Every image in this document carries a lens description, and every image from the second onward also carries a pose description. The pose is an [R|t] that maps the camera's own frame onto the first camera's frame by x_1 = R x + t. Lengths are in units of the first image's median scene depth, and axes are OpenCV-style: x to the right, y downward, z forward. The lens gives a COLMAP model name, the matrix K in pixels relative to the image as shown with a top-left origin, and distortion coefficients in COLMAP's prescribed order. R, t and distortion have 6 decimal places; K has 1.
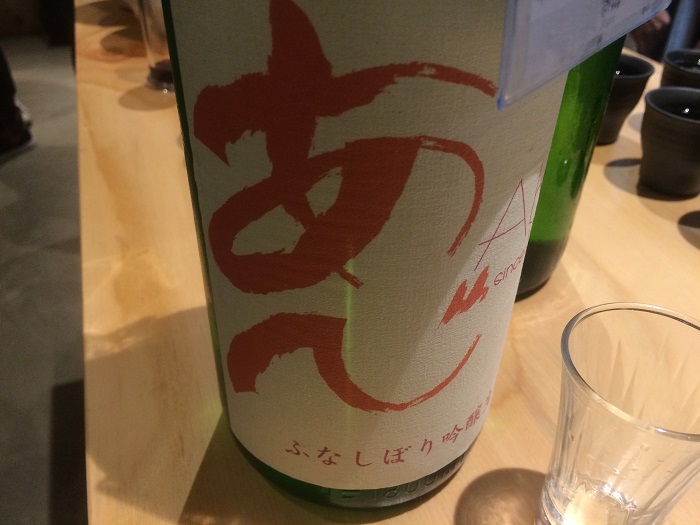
lens RADIAL K [[603.1, 0, 350.0], [0, 603.1, 262.5], [0, 0, 1]] dist [0.050825, -0.104392]
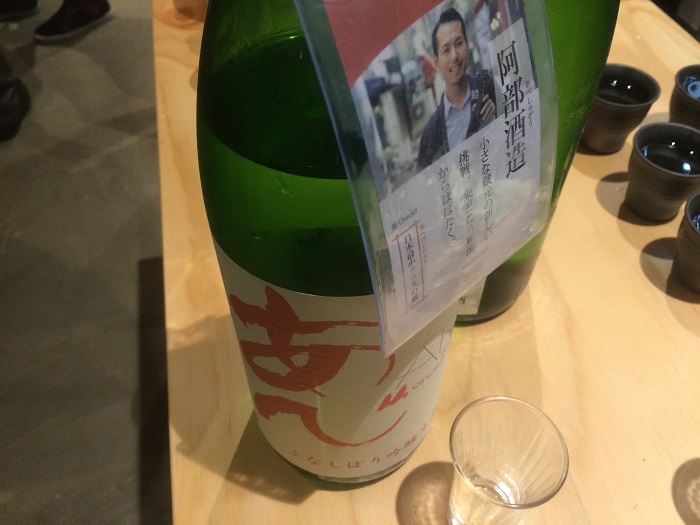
lens RADIAL K [[589.3, 0, 350.0], [0, 589.3, 262.5], [0, 0, 1]] dist [0.026741, -0.003206]
pose [[0.992303, 0.075235, -0.098357, 0.155516], [-0.051877, 0.973783, 0.221486, -0.486475], [0.112442, -0.214679, 0.970191, -0.361178]]
